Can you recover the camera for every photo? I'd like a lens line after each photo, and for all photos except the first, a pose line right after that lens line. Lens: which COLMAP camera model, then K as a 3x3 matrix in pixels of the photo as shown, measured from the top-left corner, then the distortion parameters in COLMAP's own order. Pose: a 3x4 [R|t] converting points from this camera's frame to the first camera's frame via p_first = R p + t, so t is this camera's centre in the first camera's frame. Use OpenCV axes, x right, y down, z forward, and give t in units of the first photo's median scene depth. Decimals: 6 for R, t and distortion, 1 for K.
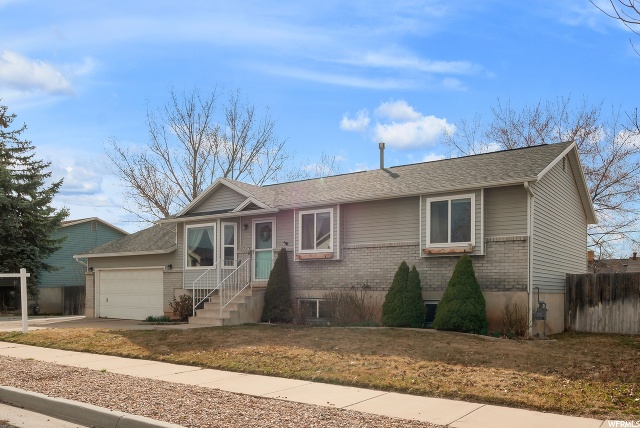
lens RADIAL K [[506.7, 0, 320.0], [0, 506.7, 214.0], [0, 0, 1]] dist [0.006141, 0.001693]
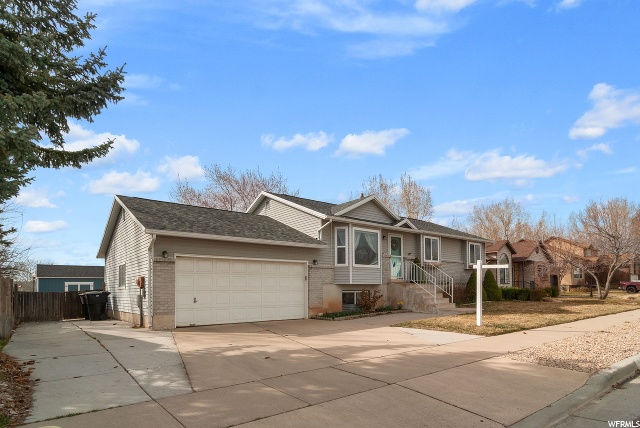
lens RADIAL K [[352.3, 0, 320.0], [0, 352.3, 214.0], [0, 0, 1]] dist [-0.004014, -0.000161]
pose [[0.285231, 0.177819, 0.941820, -1.133150], [-0.145787, 0.979255, -0.140735, 0.127552], [-0.947306, -0.097164, 0.305237, 0.930689]]
